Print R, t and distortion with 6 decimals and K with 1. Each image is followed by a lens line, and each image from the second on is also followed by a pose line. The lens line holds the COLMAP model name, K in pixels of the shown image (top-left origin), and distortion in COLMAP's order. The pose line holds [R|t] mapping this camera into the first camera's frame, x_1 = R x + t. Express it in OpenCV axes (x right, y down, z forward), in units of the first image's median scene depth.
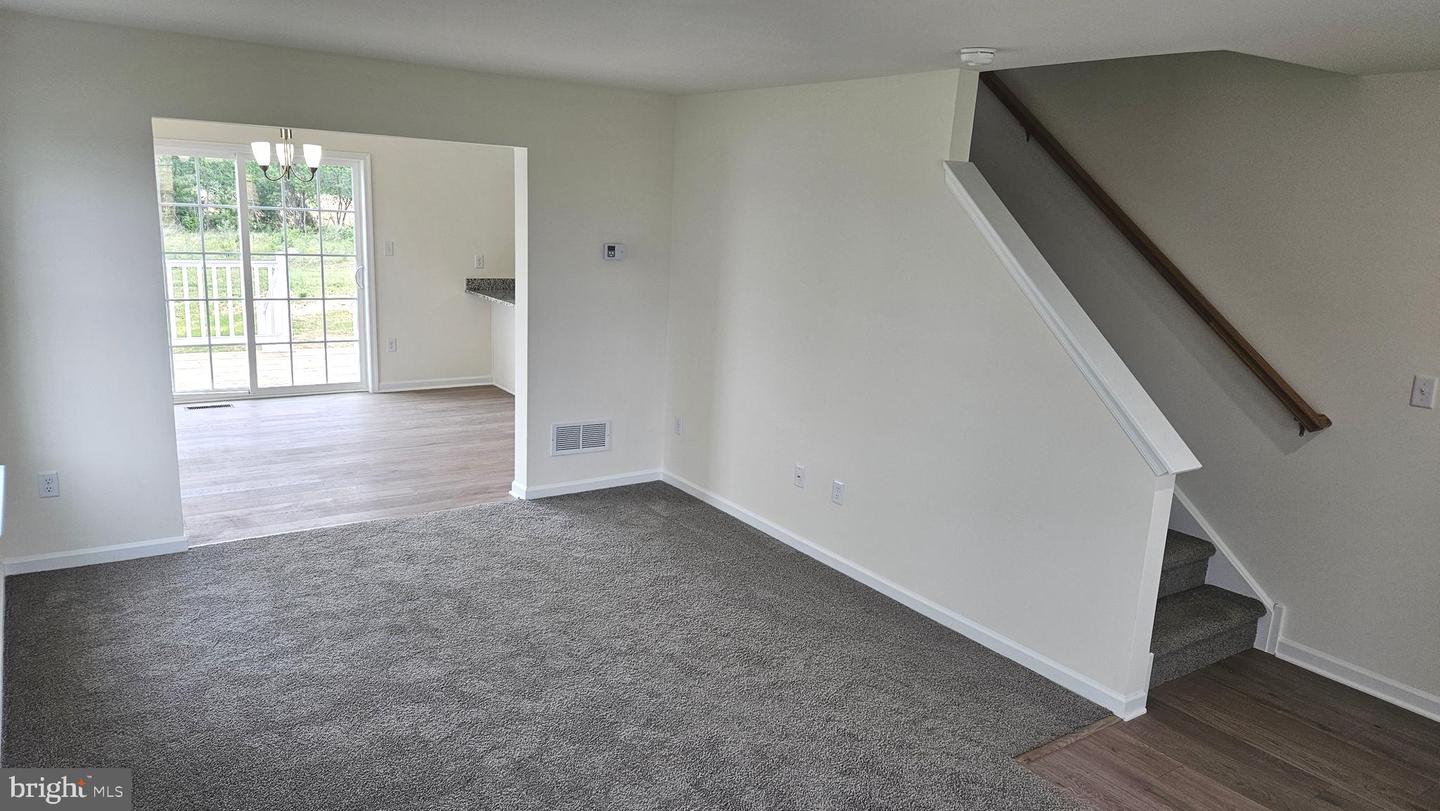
lens RADIAL K [[964.6, 0, 708.4], [0, 964.6, 407.7], [0, 0, 1]] dist [0.070346, -0.004626]
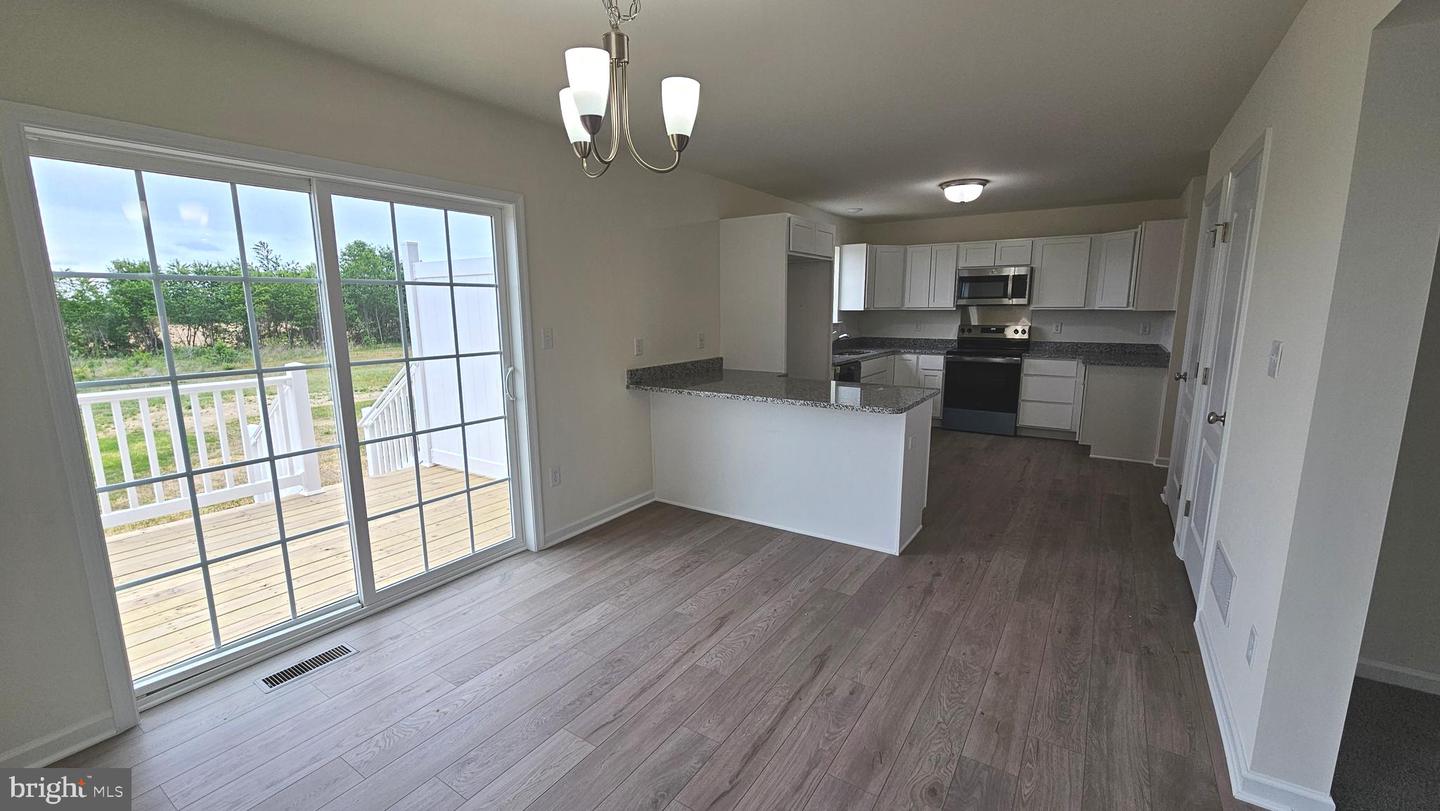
lens RADIAL K [[597.4, 0, 704.9], [0, 597.4, 404.8], [0, 0, 1]] dist [-0.000955, -0.000213]
pose [[0.930441, -0.119327, 0.346469, -0.375667], [0.133743, 0.990854, -0.017907, -0.094809], [-0.341164, 0.062999, 0.937890, 0.574519]]
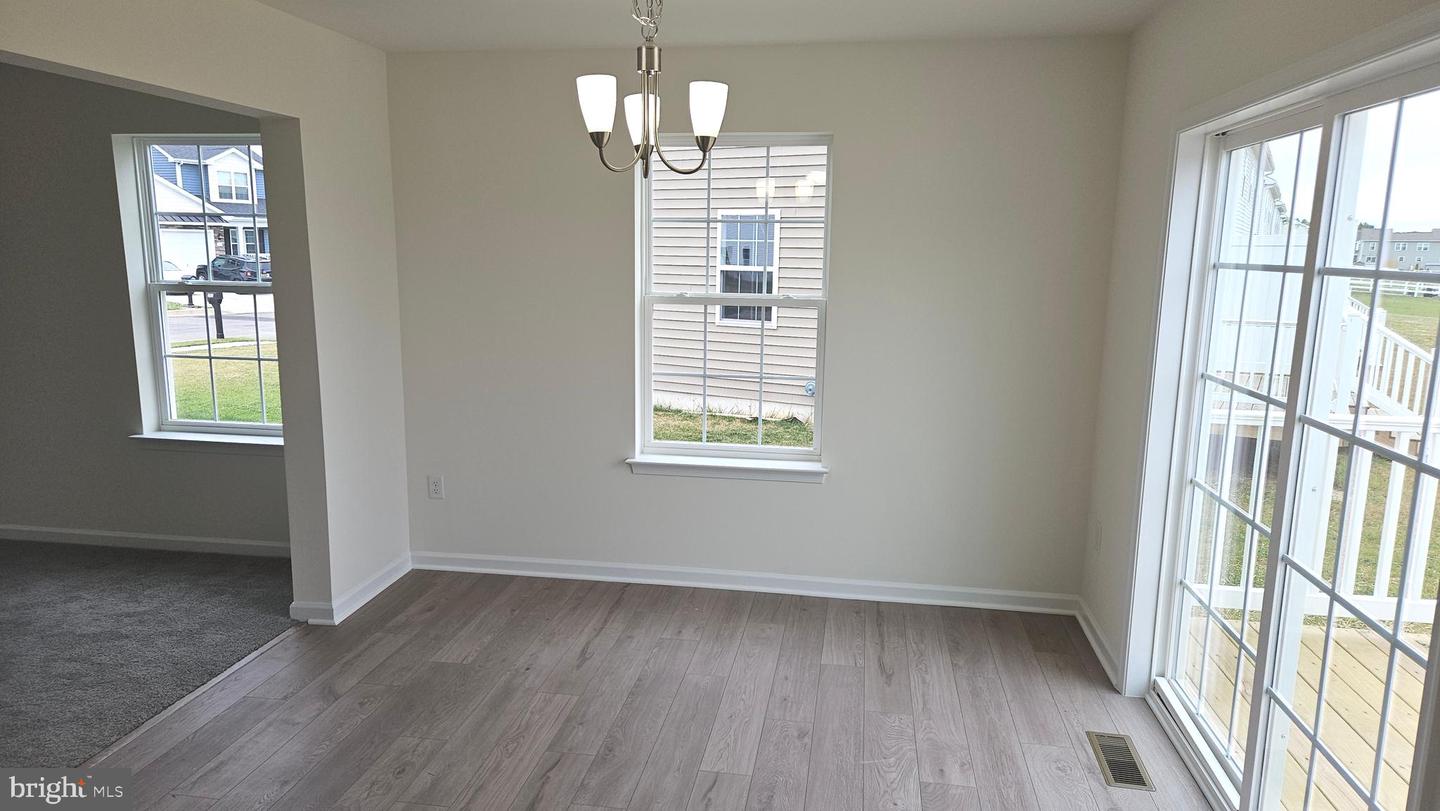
lens RADIAL K [[964.6, 0, 708.4], [0, 964.6, 407.7], [0, 0, 1]] dist [0.070346, -0.004626]
pose [[-0.697165, 0.059084, -0.714472, -0.101308], [-0.201609, 0.940221, 0.274477, -0.197082], [0.687979, 0.335400, -0.643577, 1.010094]]
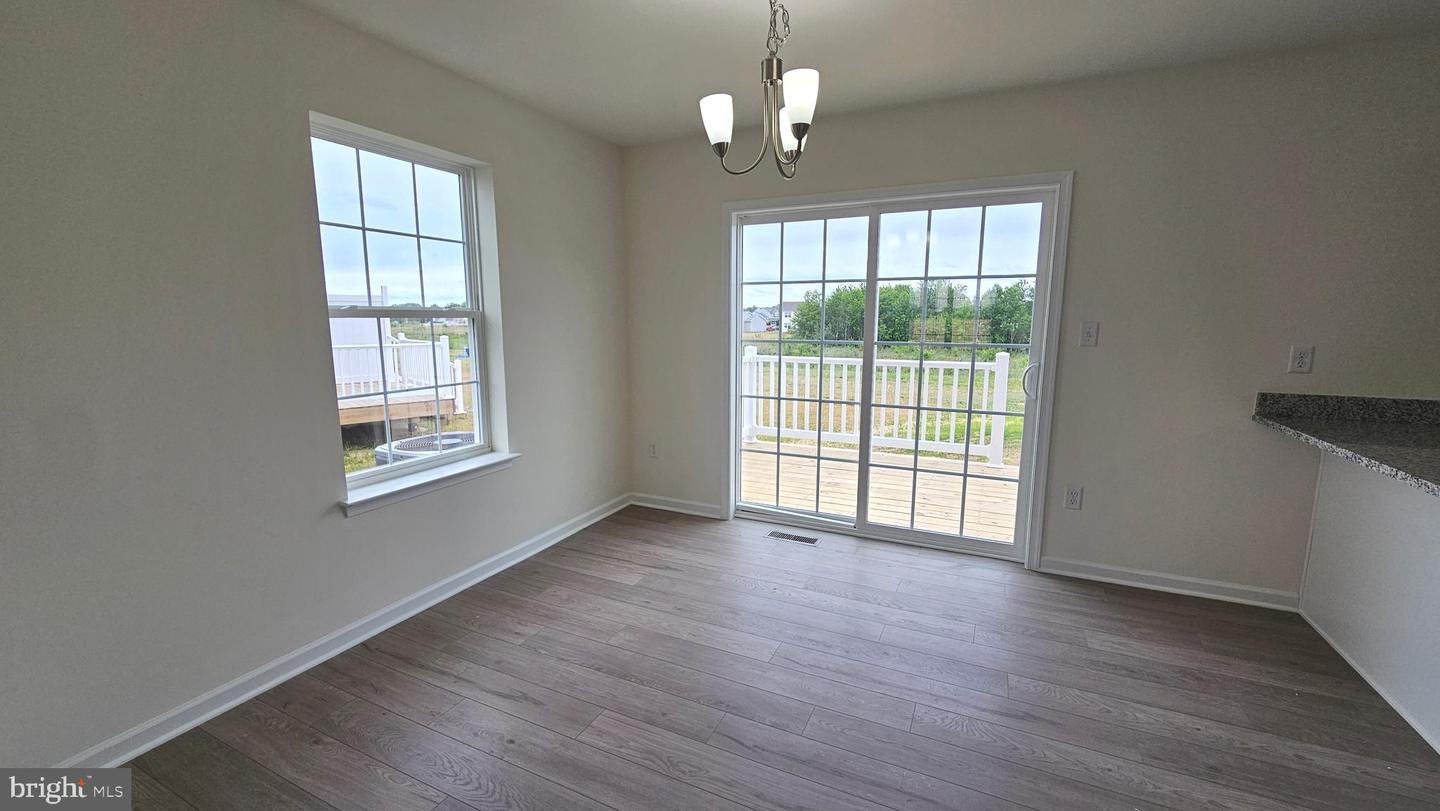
lens RADIAL K [[586.7, 0, 715.2], [0, 586.7, 407.6], [0, 0, 1]] dist [0.001119, 0.000248]
pose [[0.493247, 0.079953, -0.866207, -0.132603], [-0.162843, 0.986651, -0.001658, -0.084012], [0.854511, 0.141874, 0.499682, 0.644739]]
